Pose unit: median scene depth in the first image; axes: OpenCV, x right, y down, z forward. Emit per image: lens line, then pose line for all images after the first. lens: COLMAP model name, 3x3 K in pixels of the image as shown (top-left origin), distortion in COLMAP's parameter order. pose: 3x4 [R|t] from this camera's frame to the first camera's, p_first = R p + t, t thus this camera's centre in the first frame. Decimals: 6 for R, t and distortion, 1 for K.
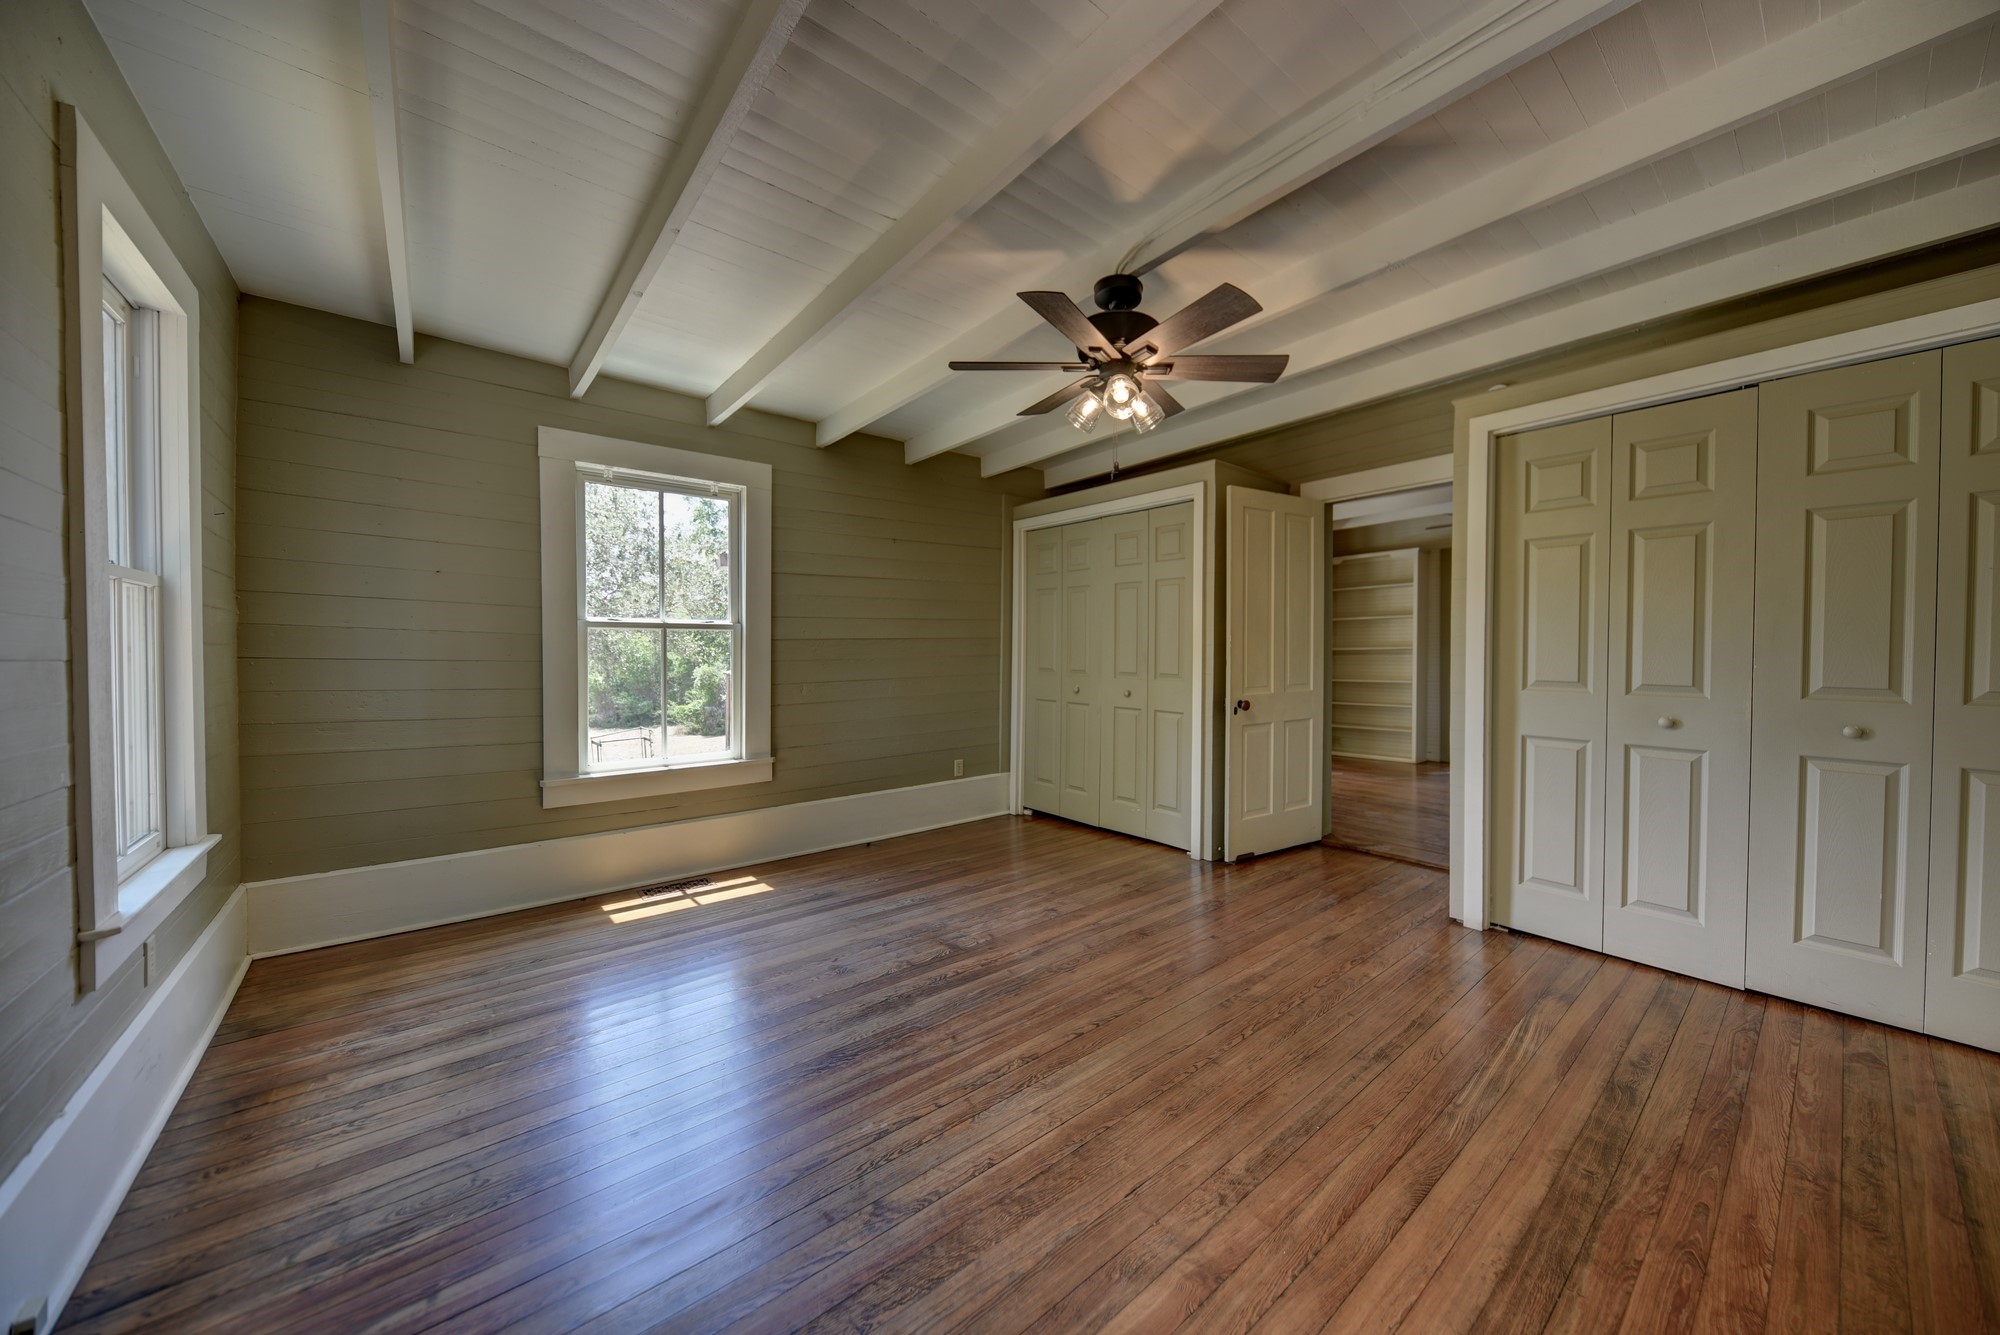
lens RADIAL K [[694.7, 0, 1029.4], [0, 694.7, 653.8], [0, 0, 1]] dist [0.013198, -0.009070]
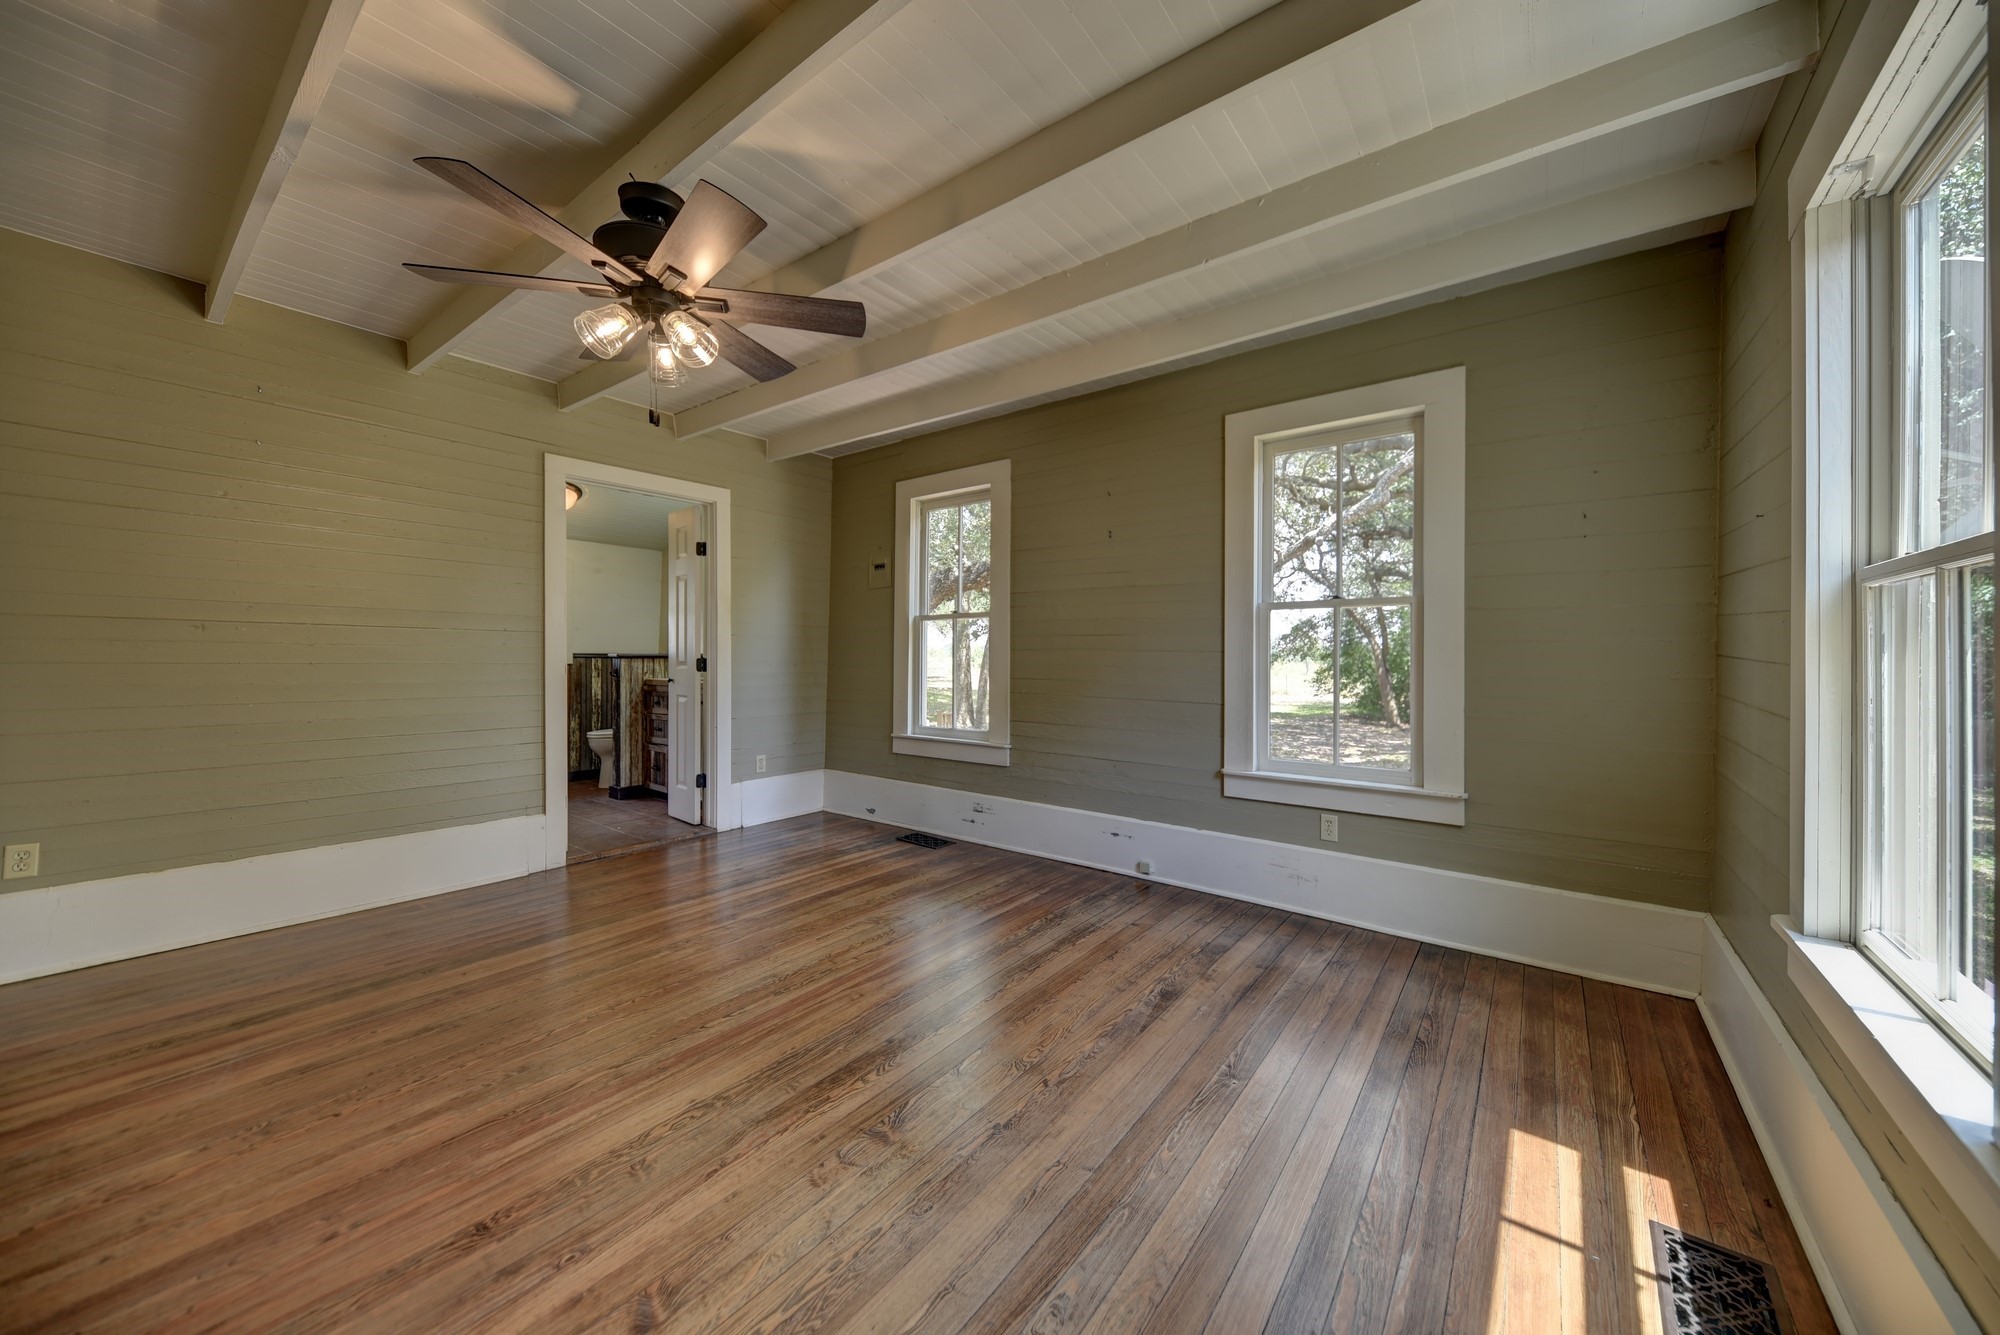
lens RADIAL K [[694.7, 0, 1029.4], [0, 694.7, 653.8], [0, 0, 1]] dist [0.013198, -0.009070]
pose [[-0.972996, -0.003197, -0.230801, -0.114789], [-0.004591, 0.999974, 0.005503, 0.002784], [0.230777, 0.006414, -0.972986, 1.958598]]
